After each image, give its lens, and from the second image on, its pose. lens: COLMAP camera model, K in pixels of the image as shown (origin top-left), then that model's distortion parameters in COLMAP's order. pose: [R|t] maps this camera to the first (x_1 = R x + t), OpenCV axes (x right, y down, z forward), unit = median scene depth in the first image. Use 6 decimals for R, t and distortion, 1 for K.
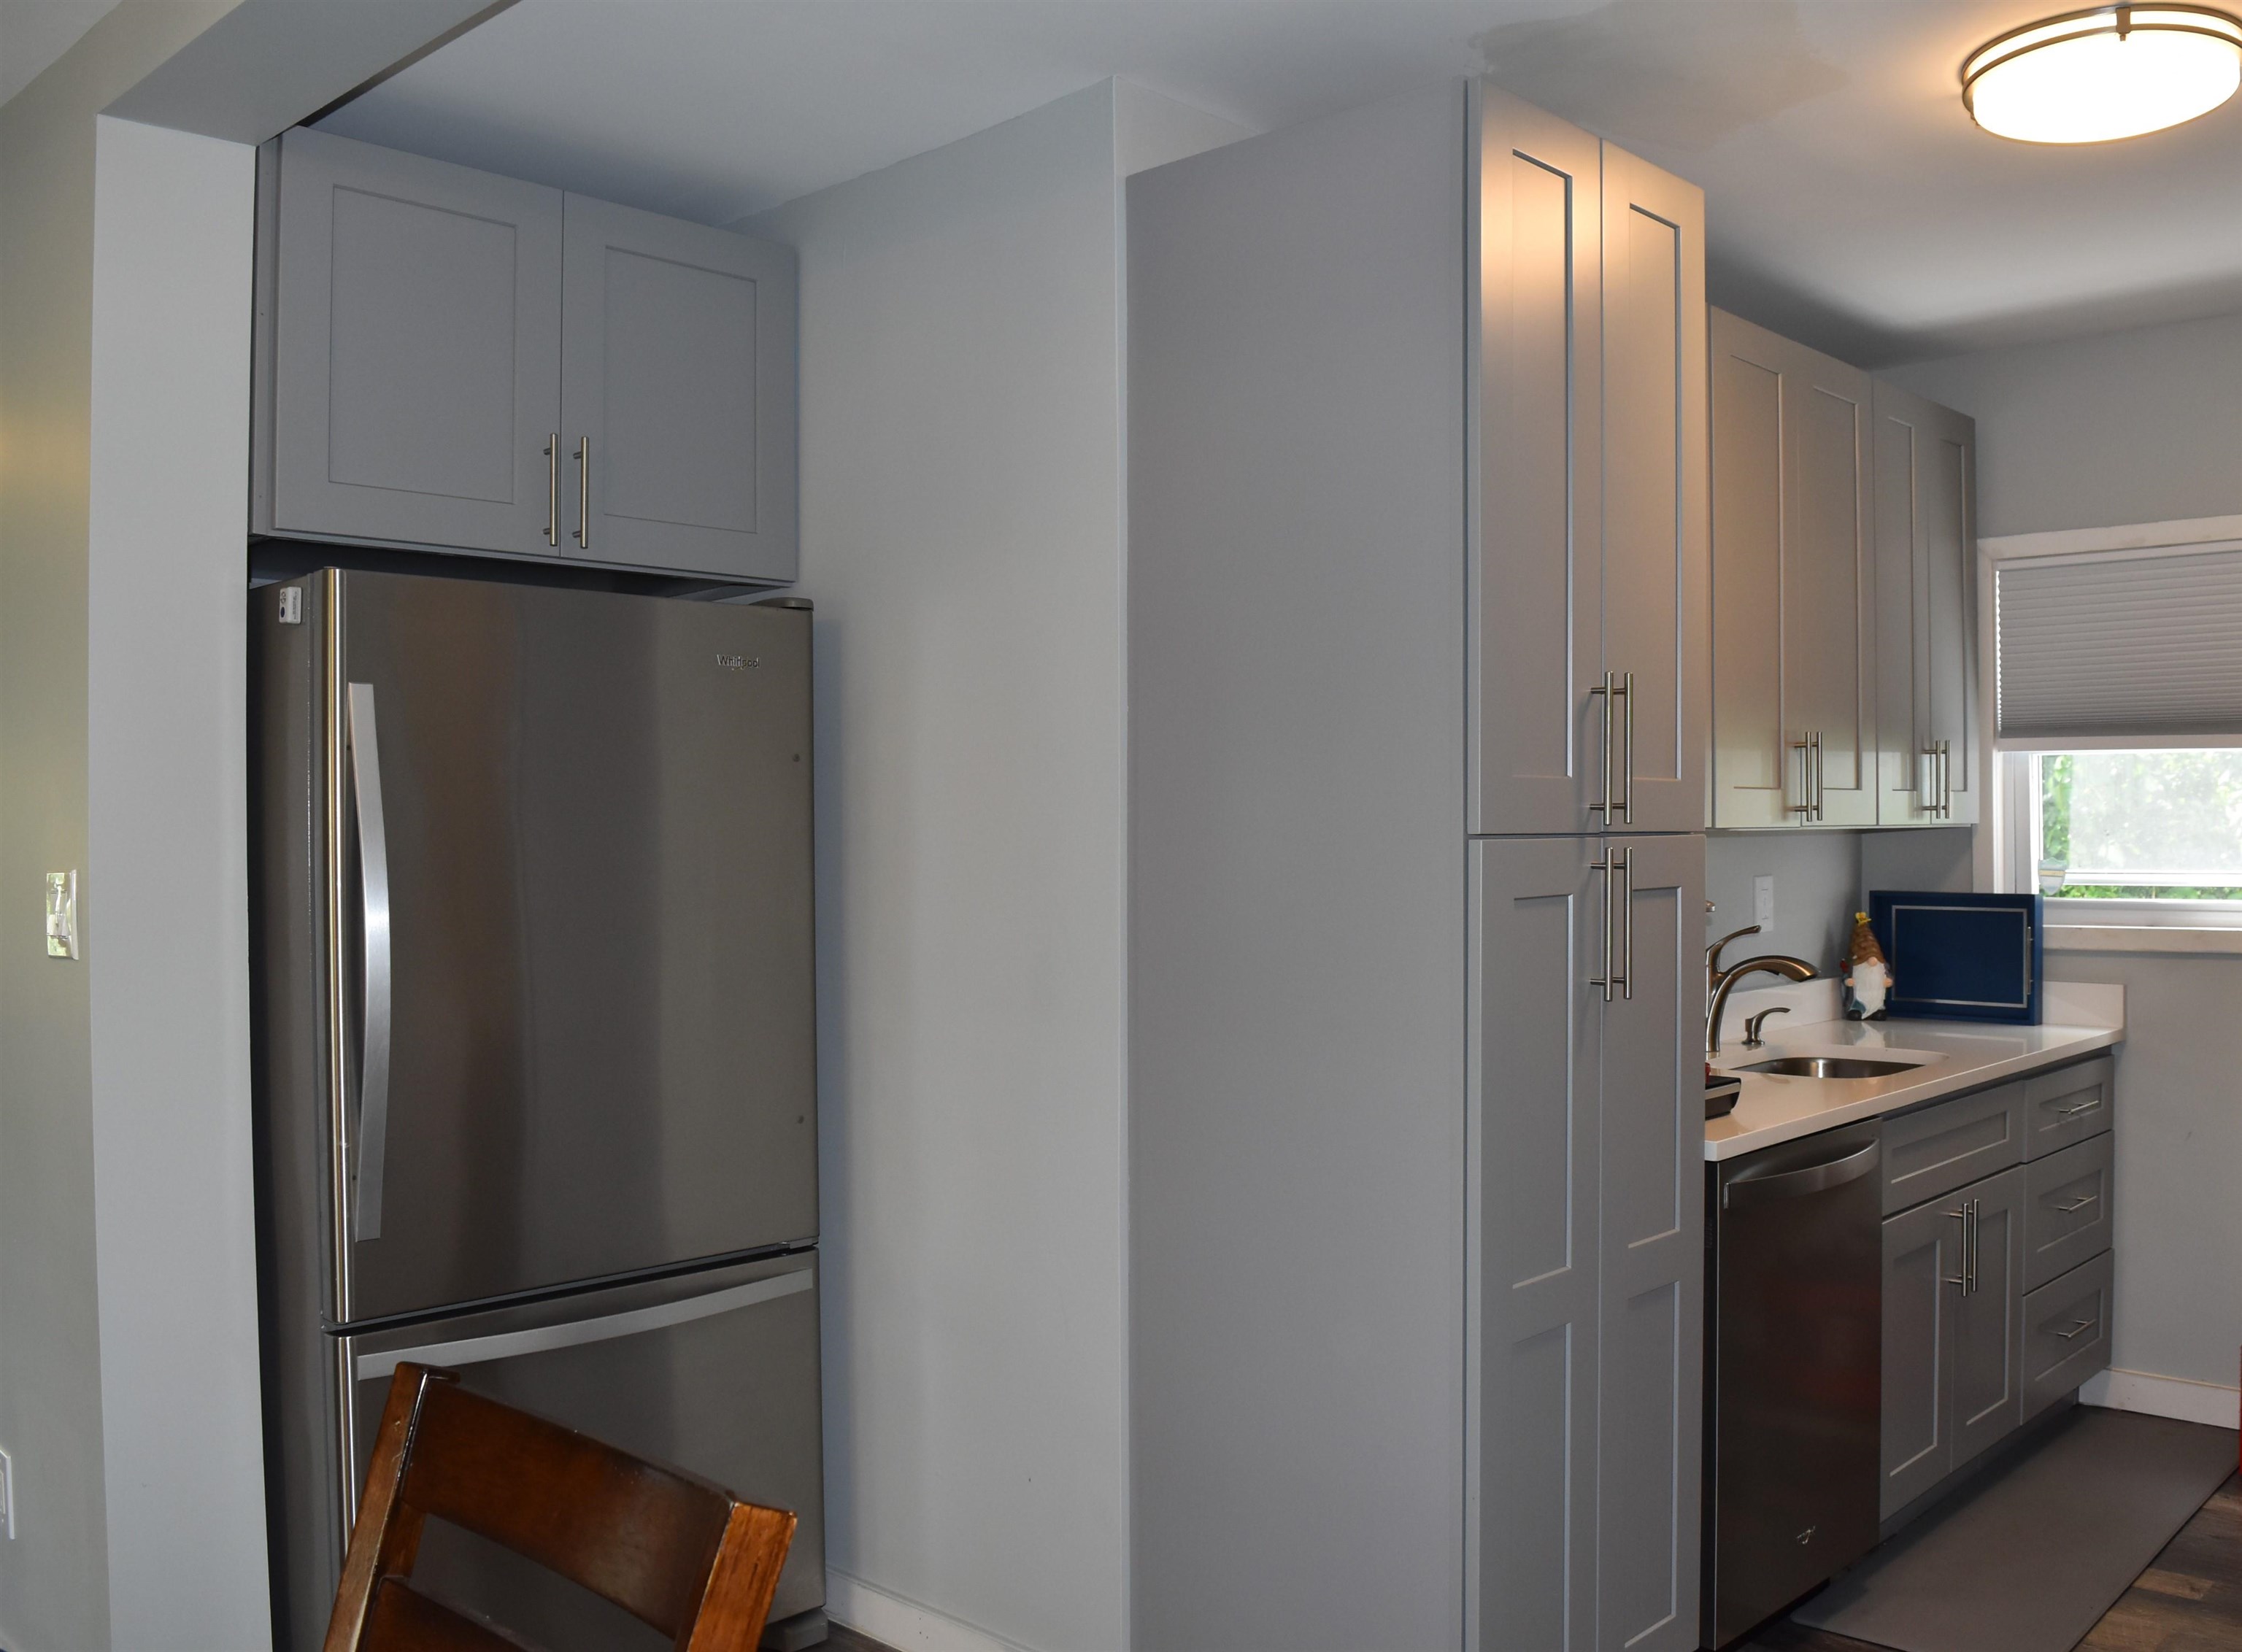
lens RADIAL K [[1945.9, 0, 1241.0], [0, 1945.9, 826.7], [0, 0, 1]] dist [-0.095824, 0.017794]
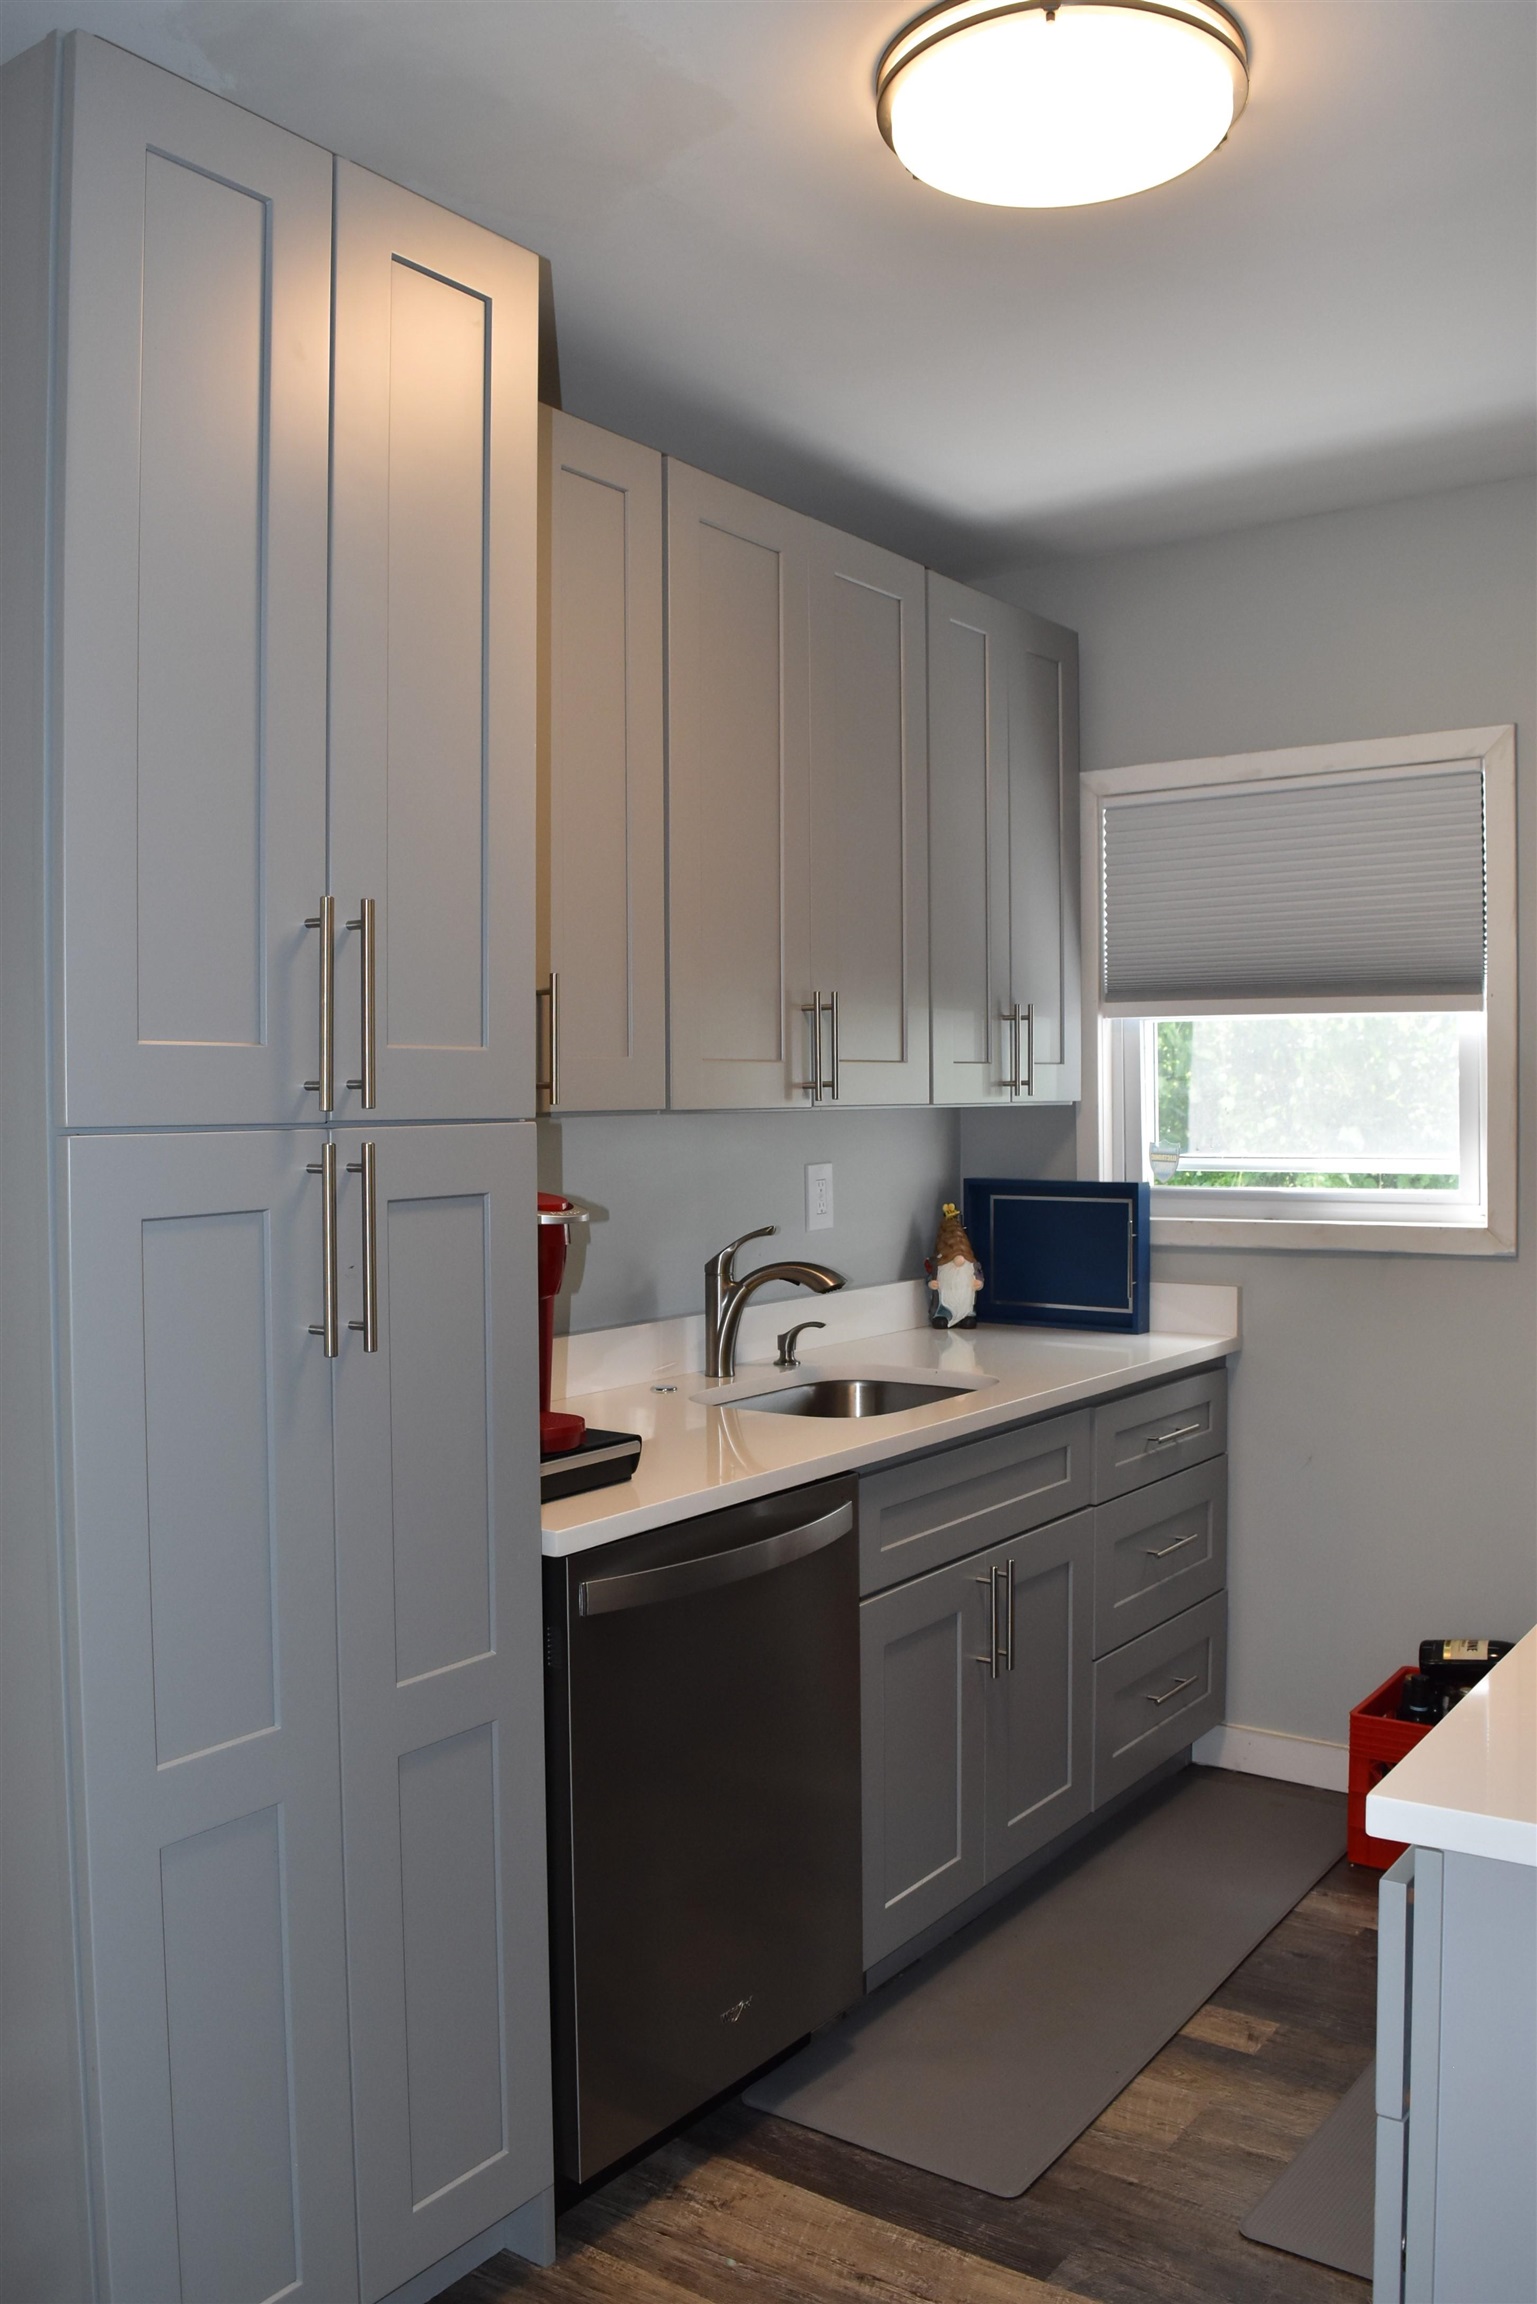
lens RADIAL K [[1844.1, 0, 796.6], [0, 1844.1, 1153.6], [0, 0, 1]] dist [-0.091664, 0.000077]
pose [[0.995074, -0.006994, 0.098889, 0.188566], [0.004166, 0.999577, 0.028780, -0.002570], [-0.099048, -0.028226, 0.994682, 0.200043]]
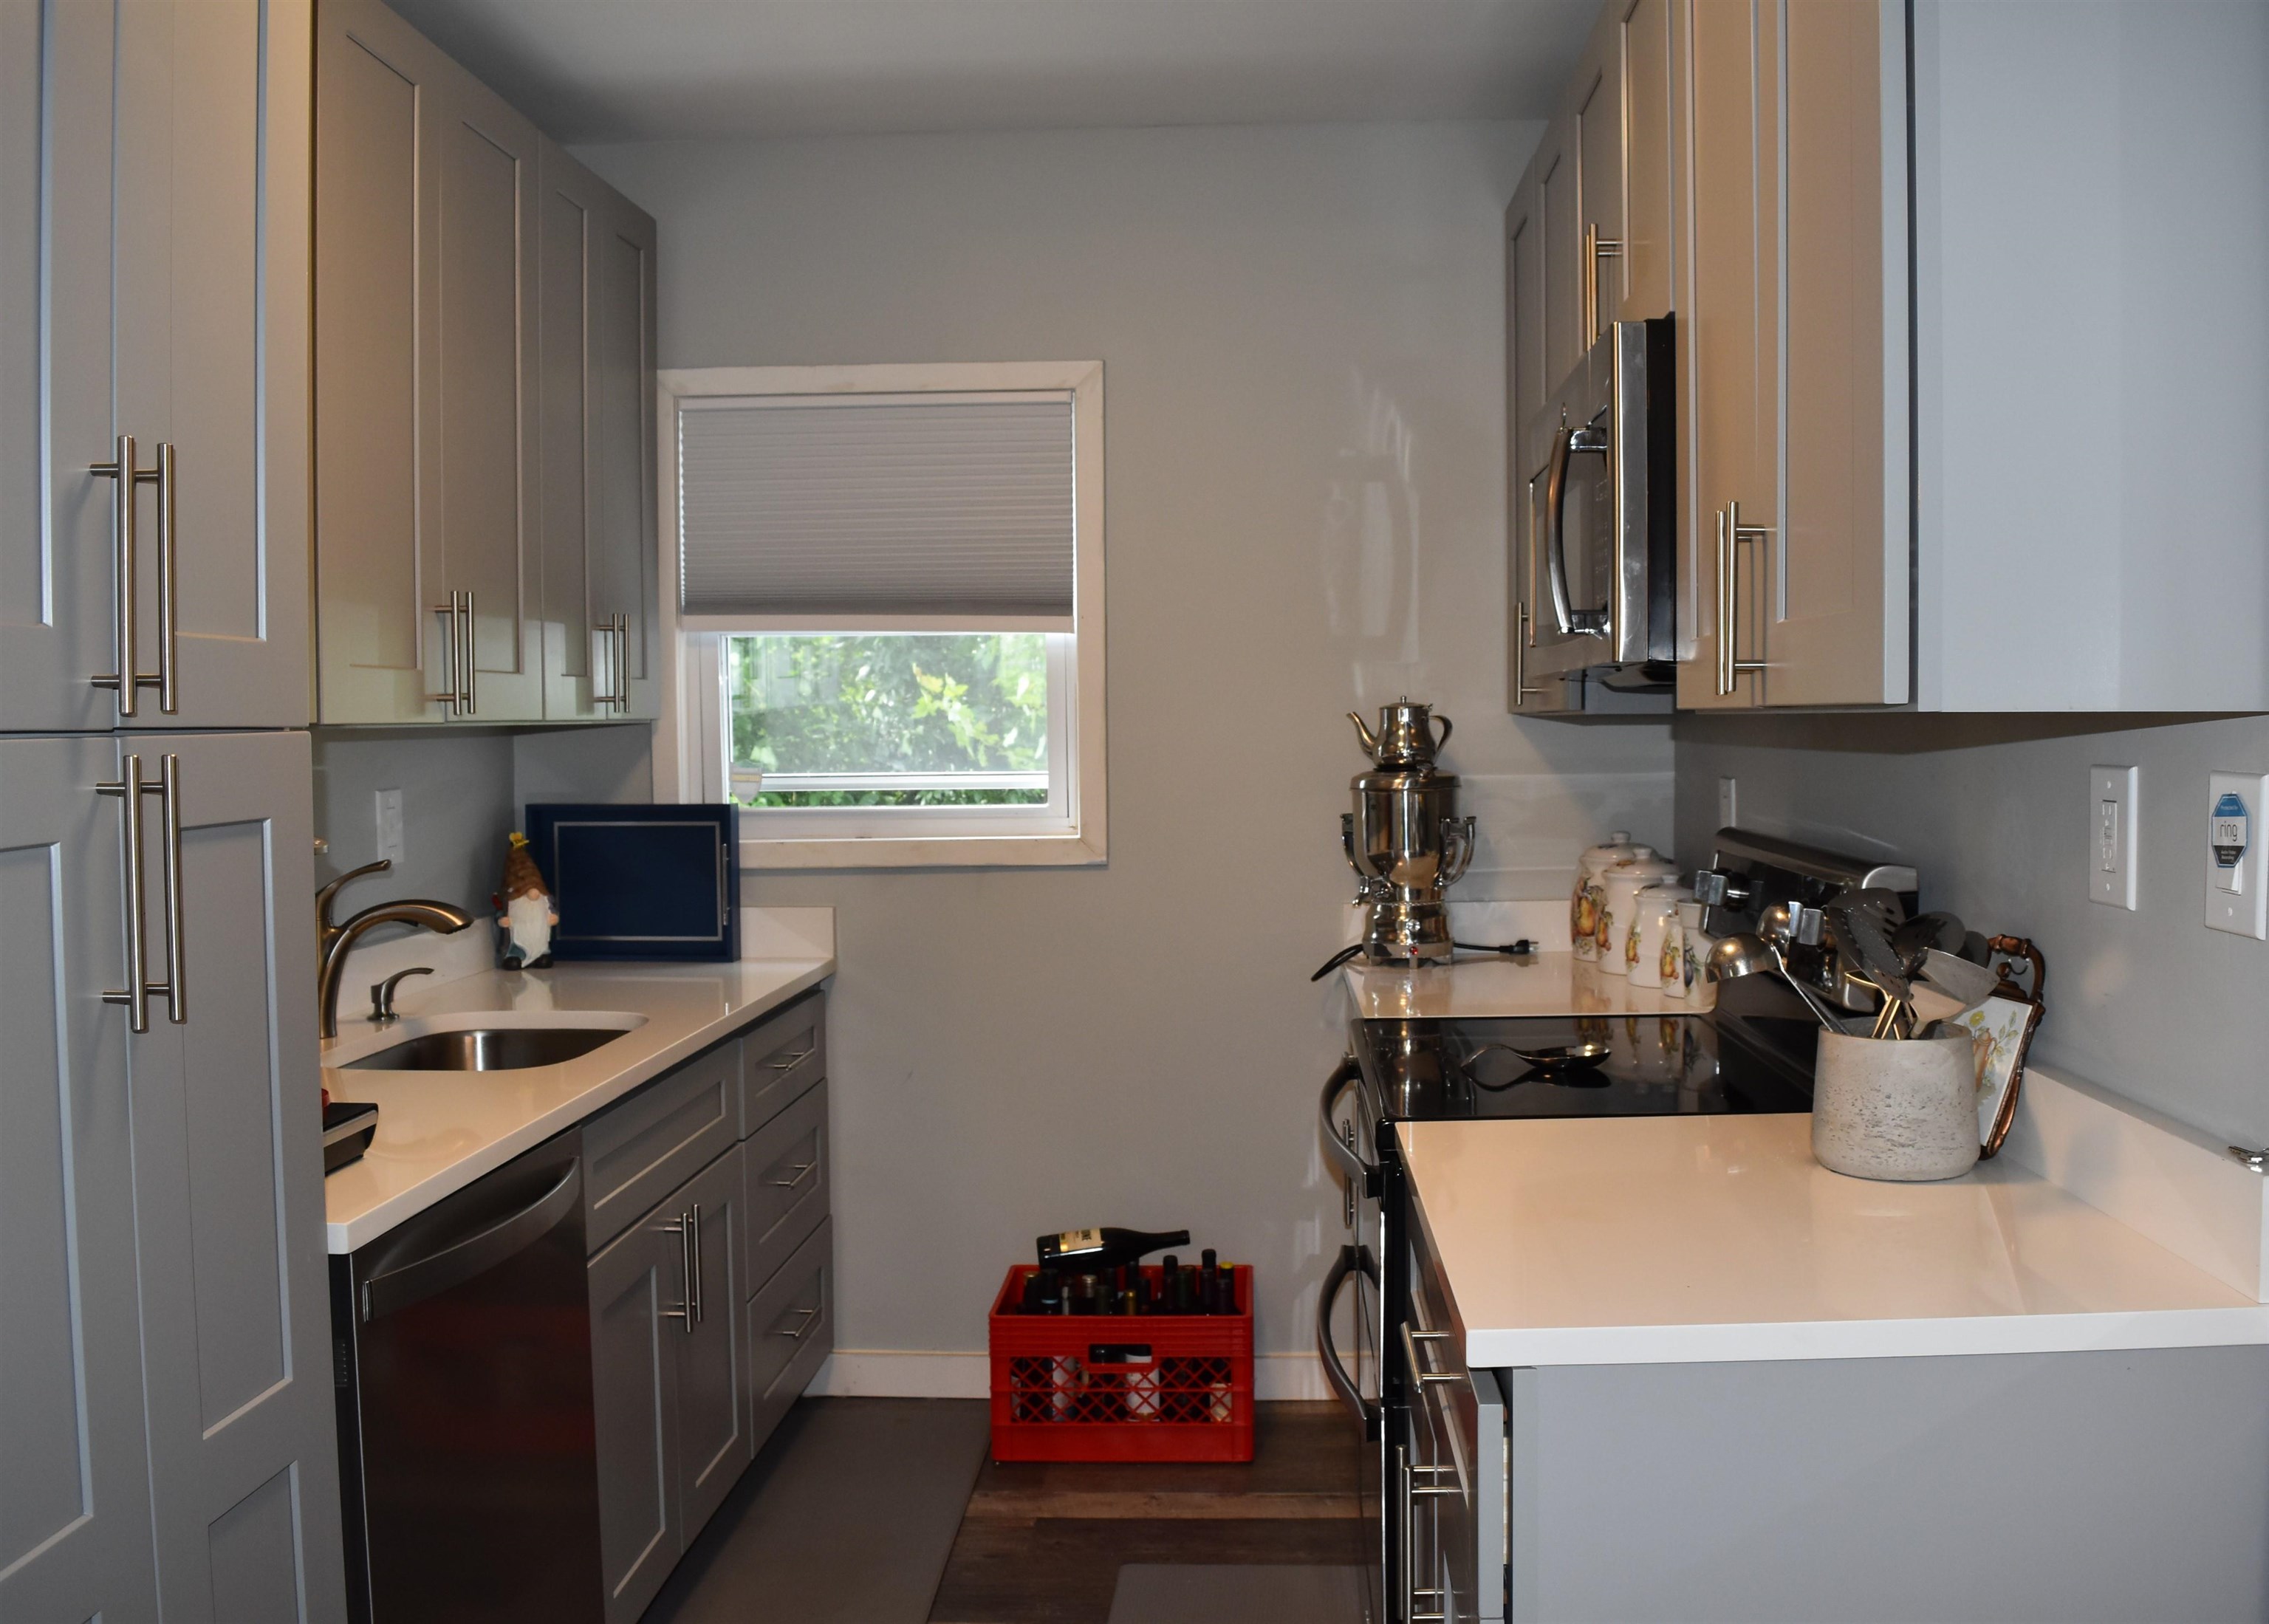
lens RADIAL K [[1880.7, 0, 1213.7], [0, 1880.7, 812.4], [0, 0, 1]] dist [-0.093971, 0.004917]
pose [[0.767669, -0.031880, 0.640053, 0.060444], [0.003549, 0.998958, 0.045501, 0.002955], [-0.640837, -0.032658, 0.766982, 0.258218]]
